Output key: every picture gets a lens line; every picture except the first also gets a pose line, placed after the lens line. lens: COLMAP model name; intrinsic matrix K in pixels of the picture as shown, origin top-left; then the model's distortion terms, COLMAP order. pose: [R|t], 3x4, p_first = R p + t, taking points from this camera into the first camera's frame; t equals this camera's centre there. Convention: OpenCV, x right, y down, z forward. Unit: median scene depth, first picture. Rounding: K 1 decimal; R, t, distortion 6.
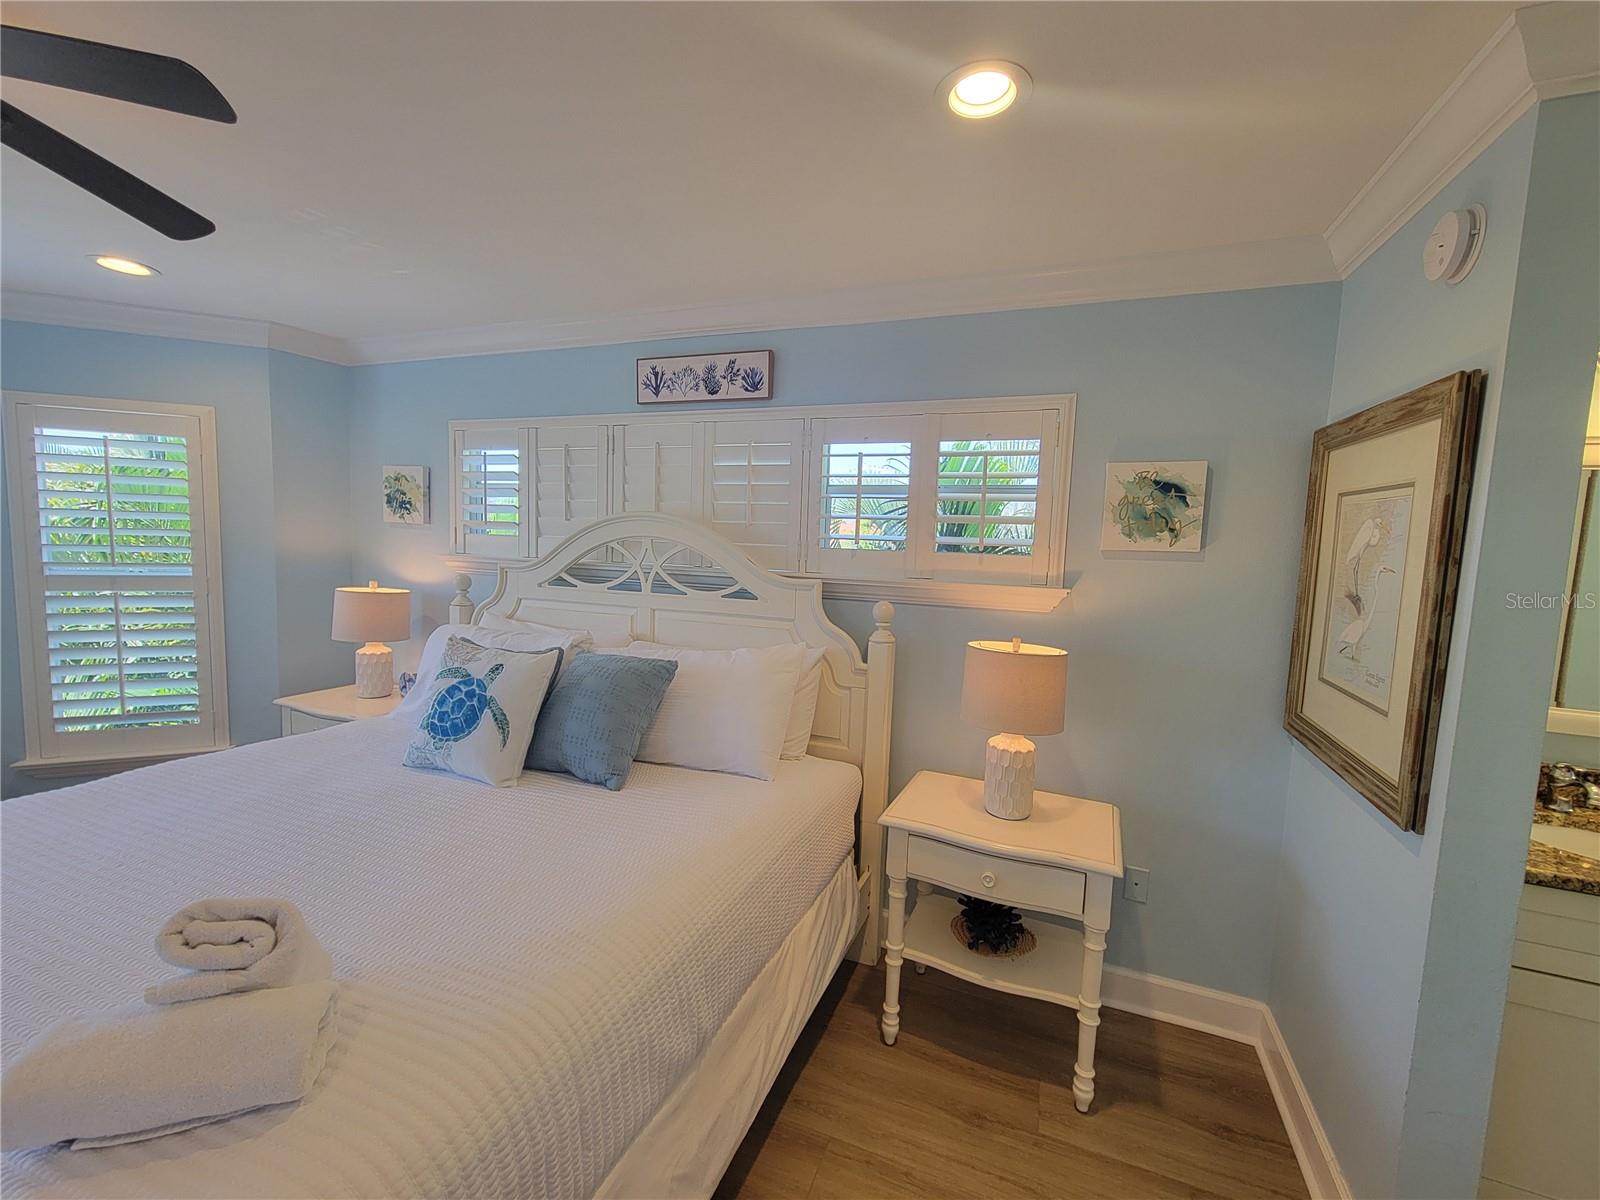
lens RADIAL K [[649.1, 0, 813.7], [0, 649.1, 597.9], [0, 0, 1]] dist [0.001117, 0.000286]
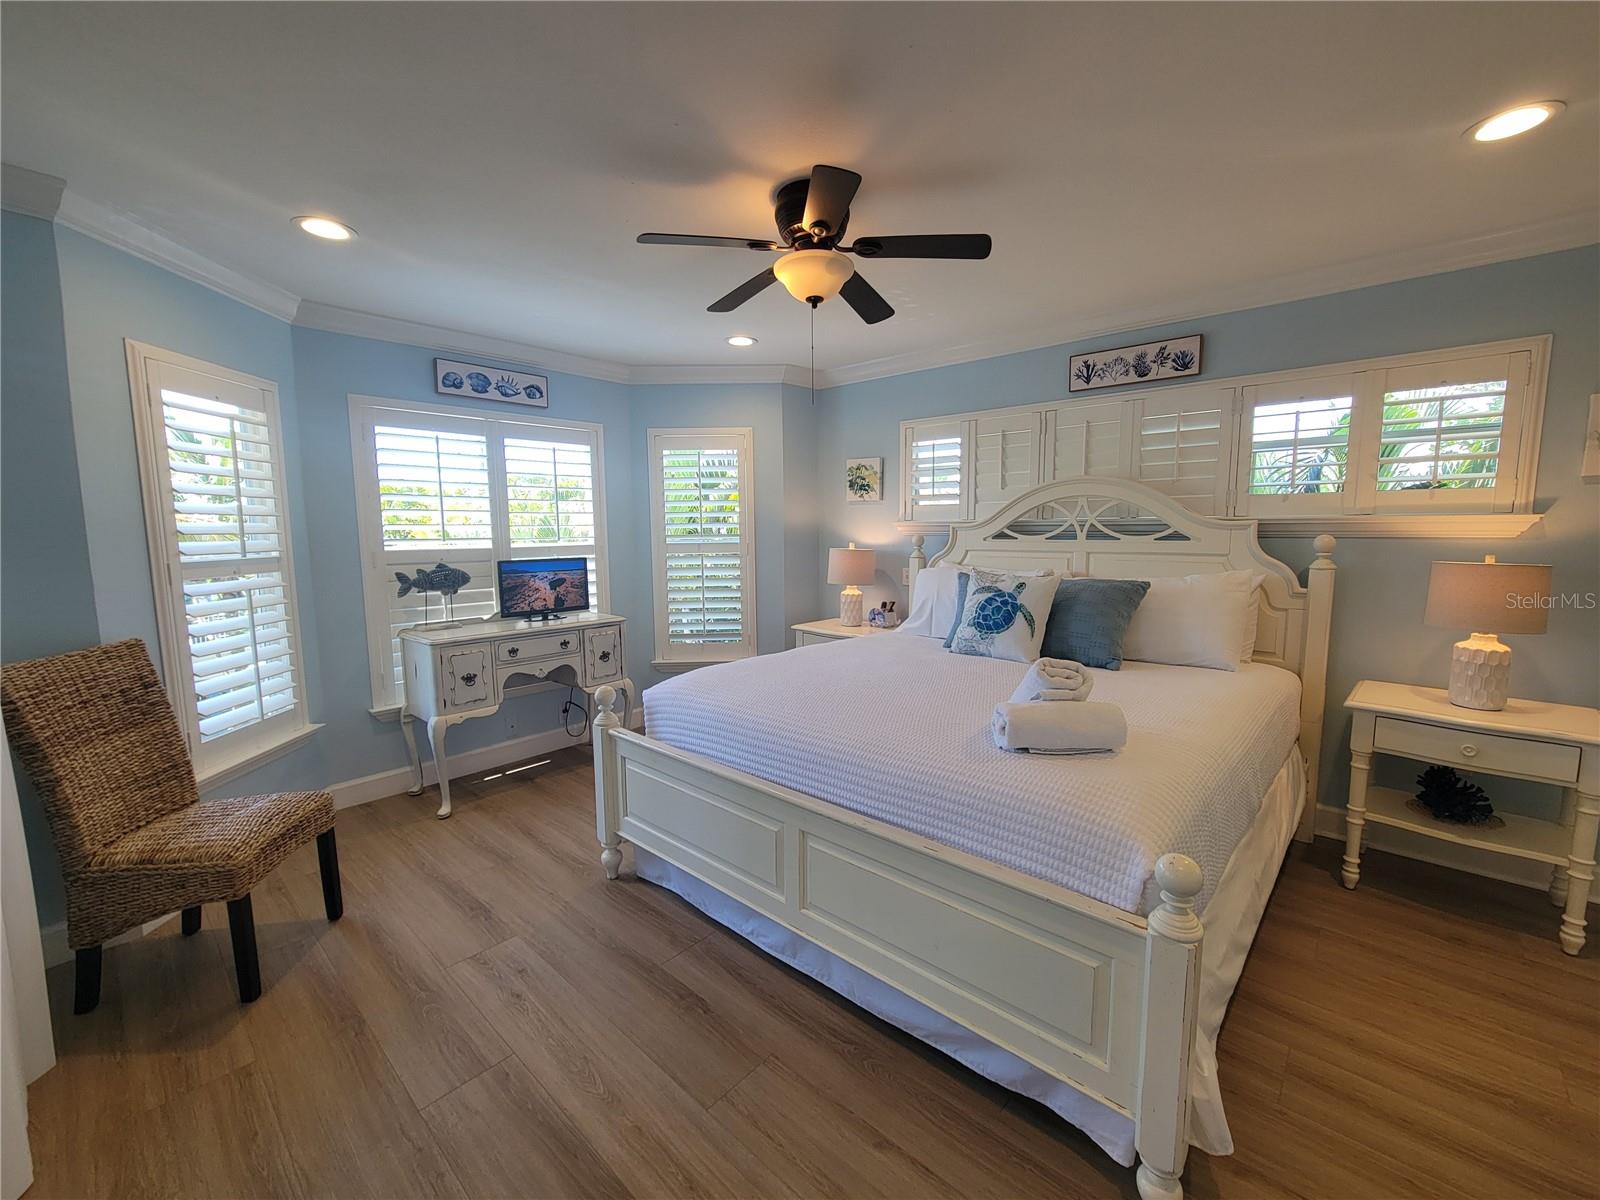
lens RADIAL K [[649.1, 0, 813.7], [0, 649.1, 597.9], [0, 0, 1]] dist [0.001117, 0.000286]
pose [[0.933683, -0.003731, -0.358080, -0.307283], [0.010815, 0.999783, 0.017782, 0.080702], [0.357936, -0.020475, 0.933521, -0.398164]]
